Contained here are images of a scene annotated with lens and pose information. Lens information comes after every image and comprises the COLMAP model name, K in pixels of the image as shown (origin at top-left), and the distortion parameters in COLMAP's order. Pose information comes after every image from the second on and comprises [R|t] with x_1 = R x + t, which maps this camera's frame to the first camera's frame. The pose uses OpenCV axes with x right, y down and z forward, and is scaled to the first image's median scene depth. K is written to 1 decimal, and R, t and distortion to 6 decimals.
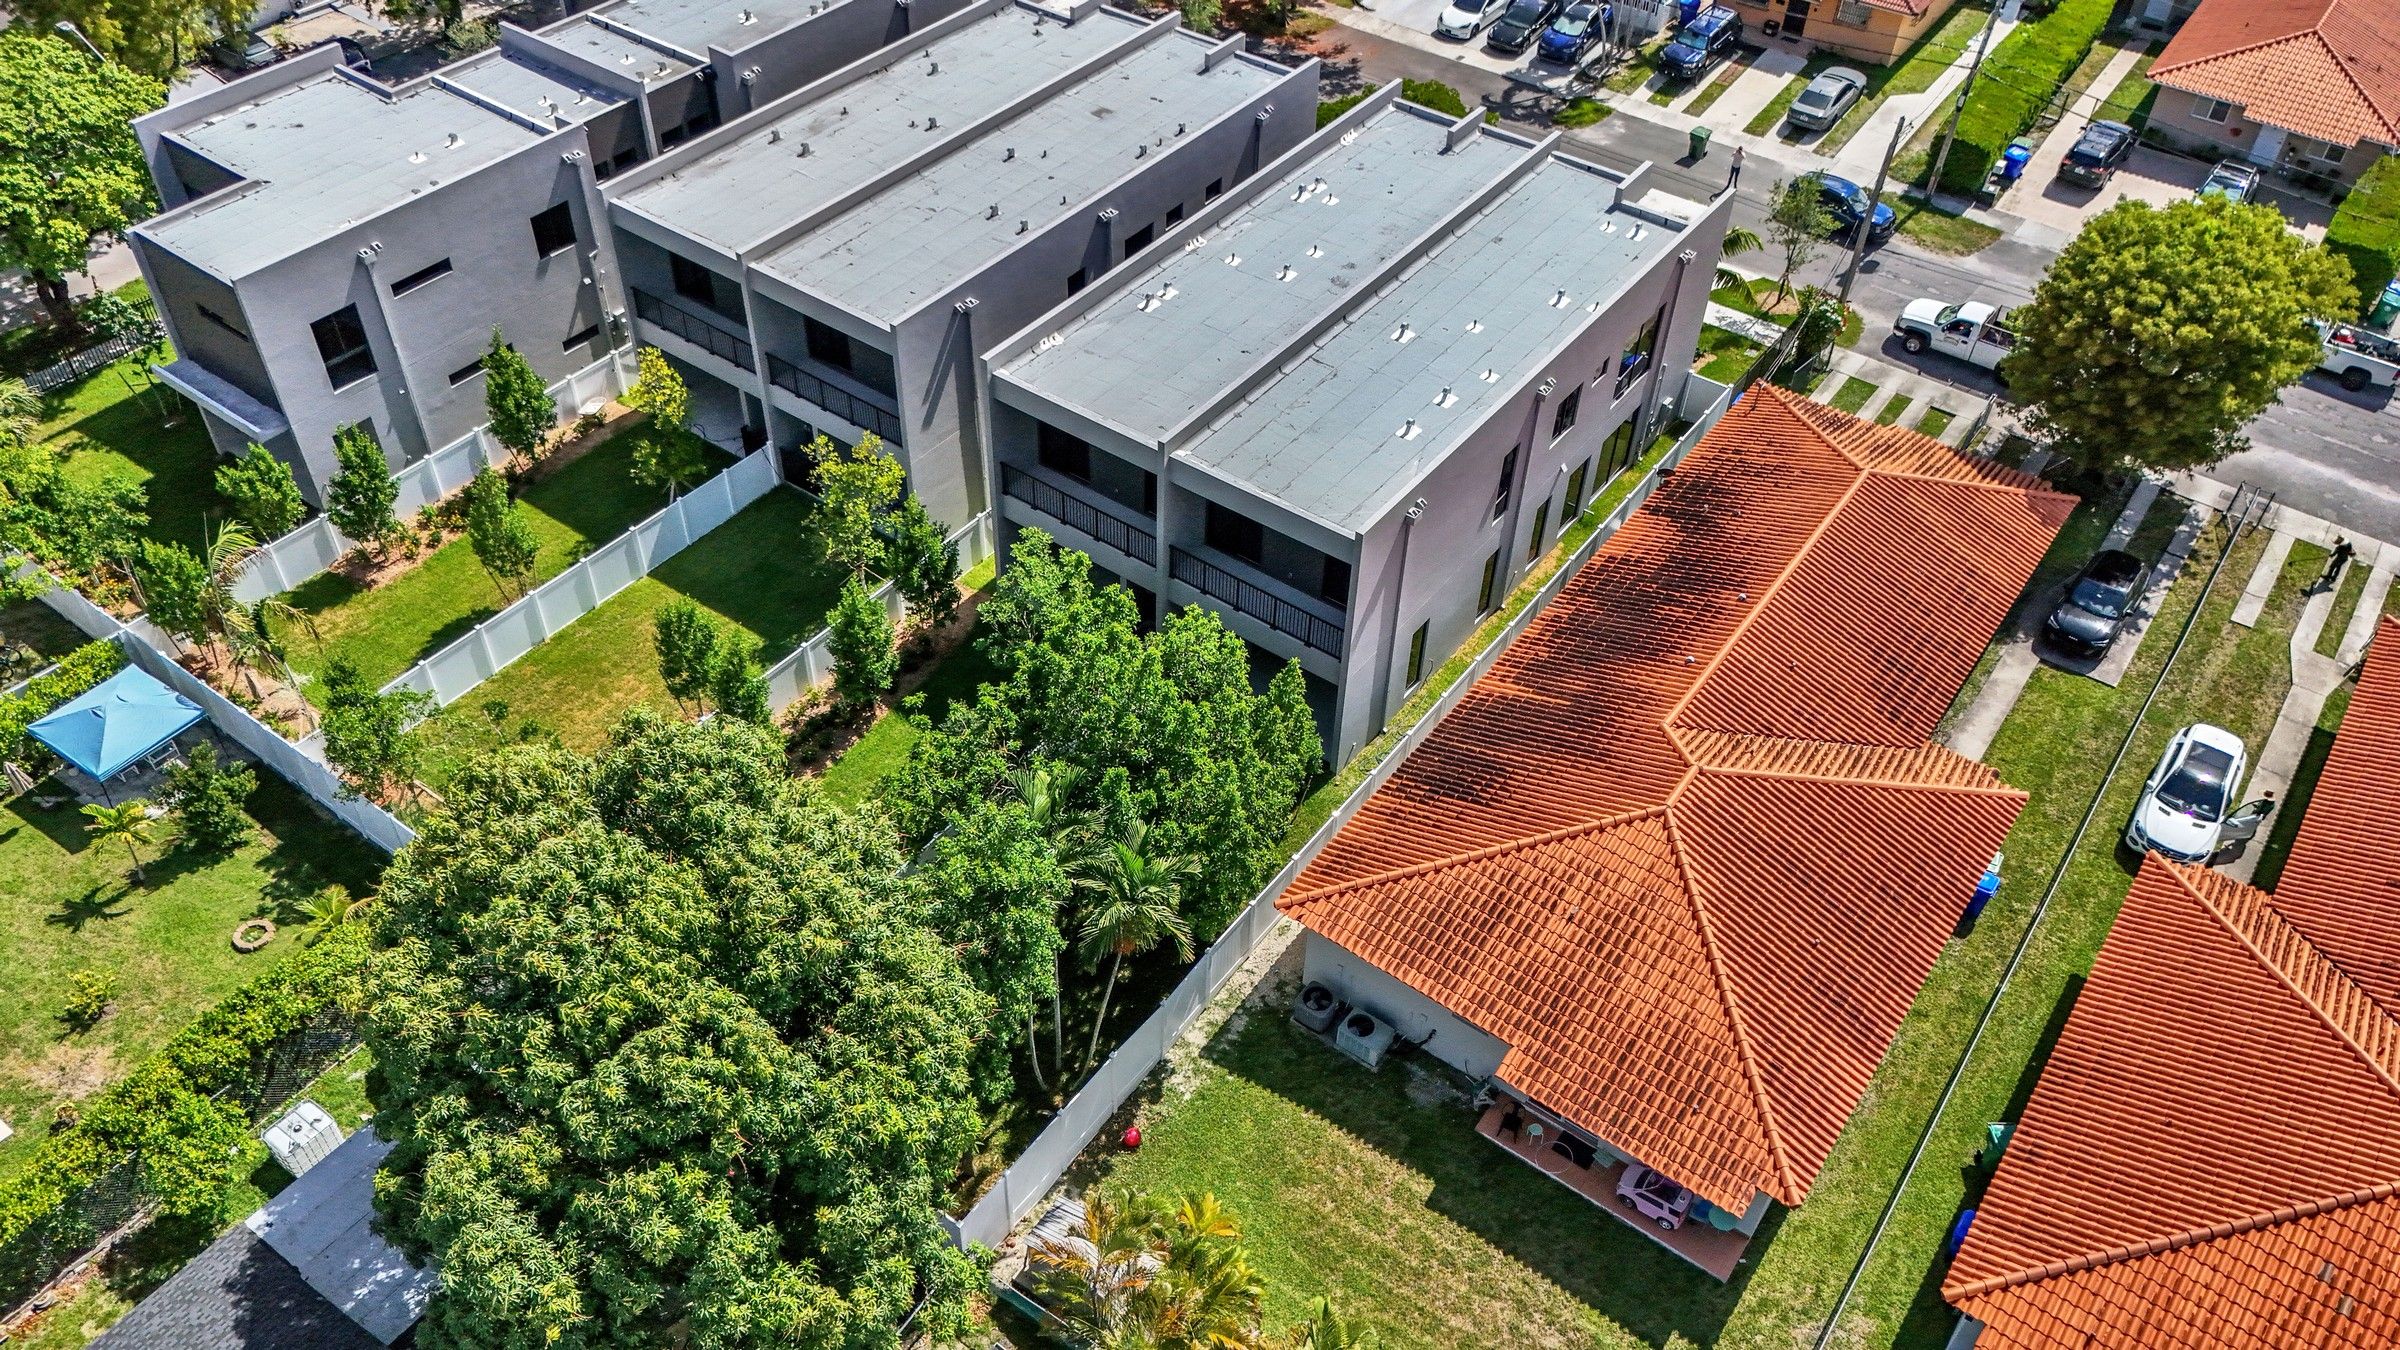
lens RADIAL K [[1810.2, 0, 1192.1], [0, 1810.2, 677.0], [0, 0, 1]] dist [0.047431, -0.051749]
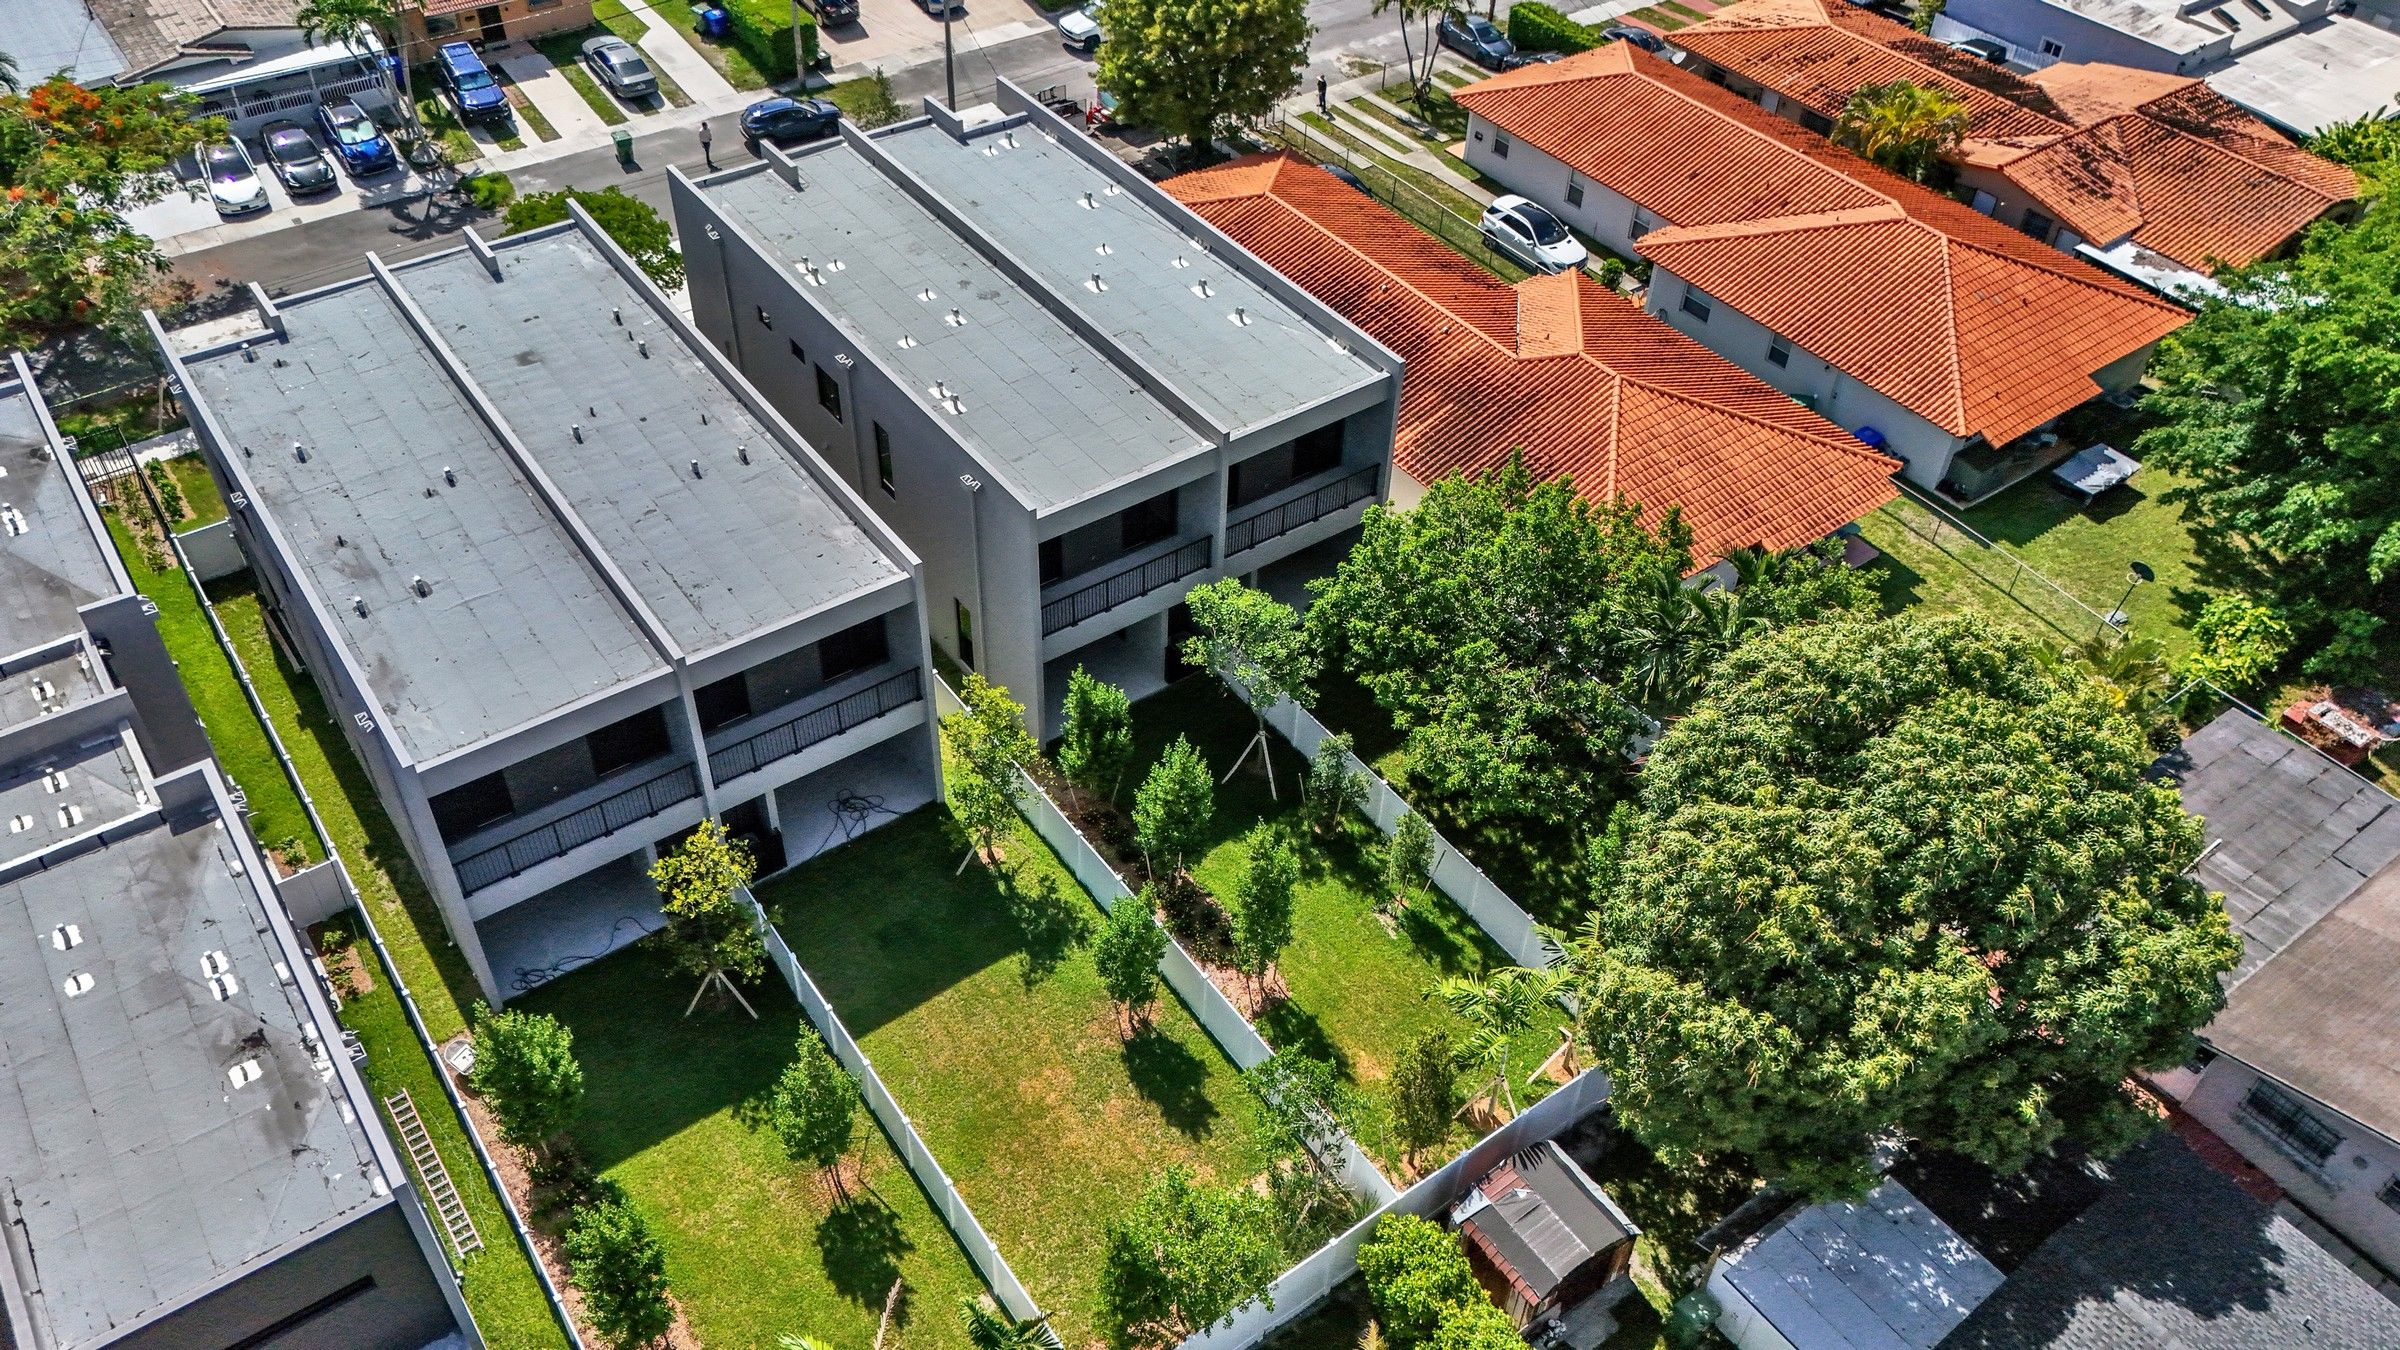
lens RADIAL K [[1810.2, 0, 1192.1], [0, 1810.2, 677.0], [0, 0, 1]] dist [0.047431, -0.051749]
pose [[0.306903, -0.653236, 0.692166, -0.800352], [0.639946, 0.679951, 0.357960, -0.403809], [-0.704471, 0.333089, 0.626715, 0.405929]]
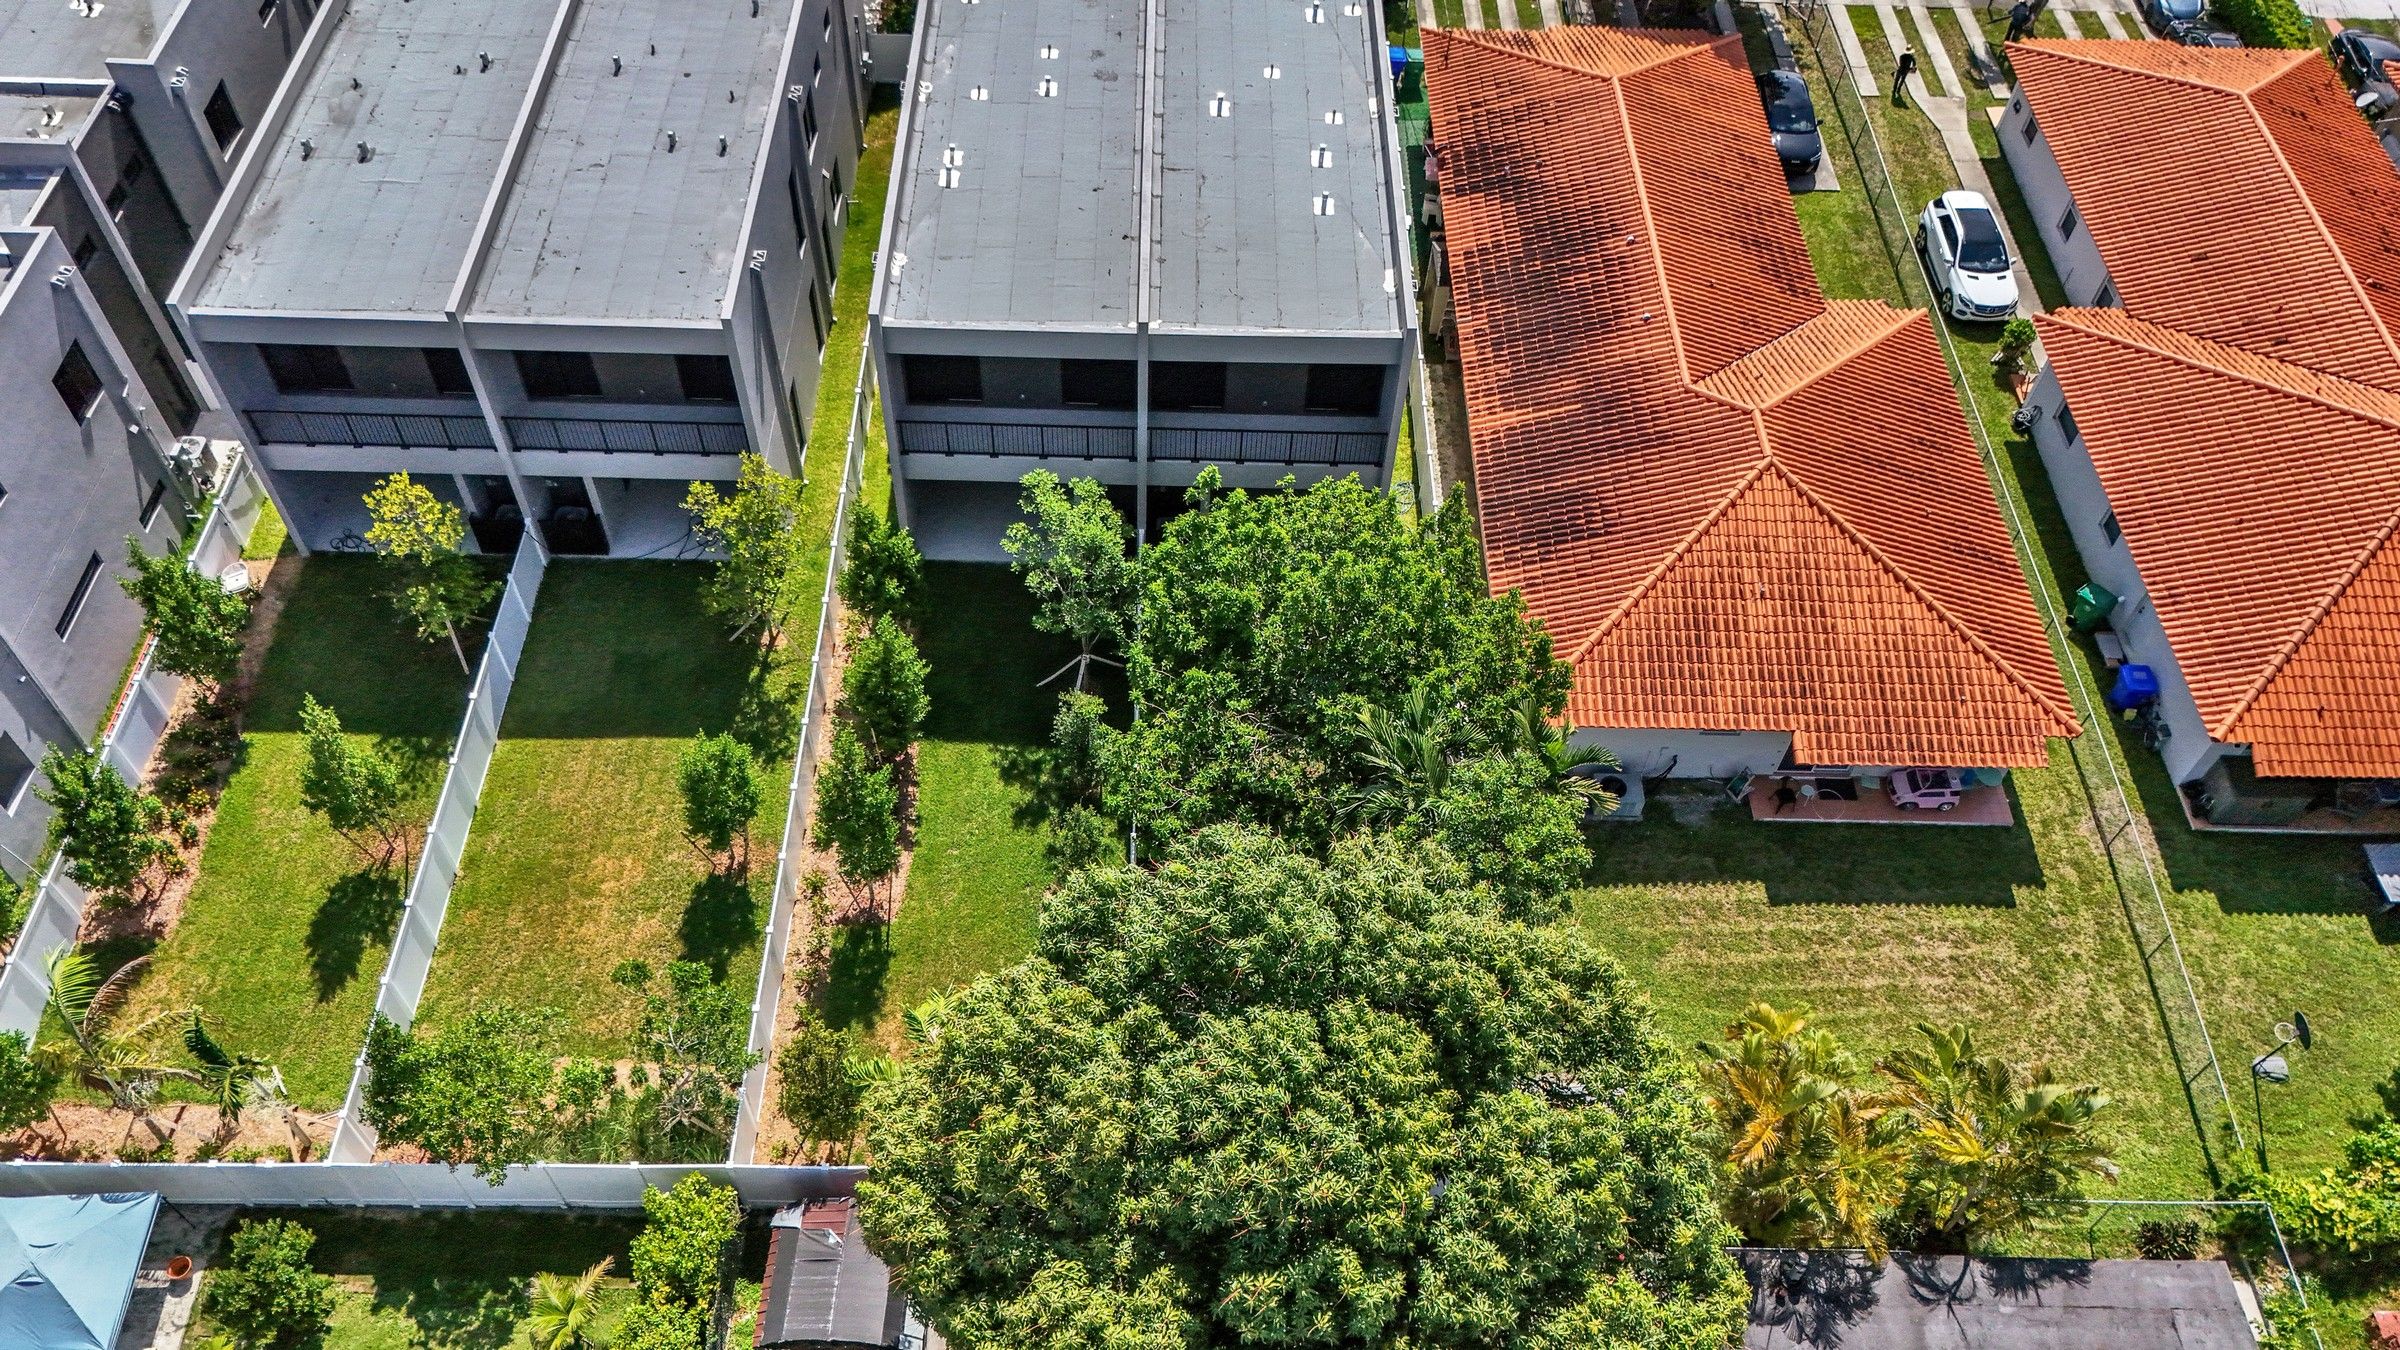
lens RADIAL K [[1810.2, 0, 1192.1], [0, 1810.2, 677.0], [0, 0, 1]] dist [0.047431, -0.051749]
pose [[0.804876, -0.465619, 0.367930, -0.390490], [0.397392, 0.883346, 0.248556, -0.182142], [-0.440742, -0.053844, 0.896017, 0.189069]]
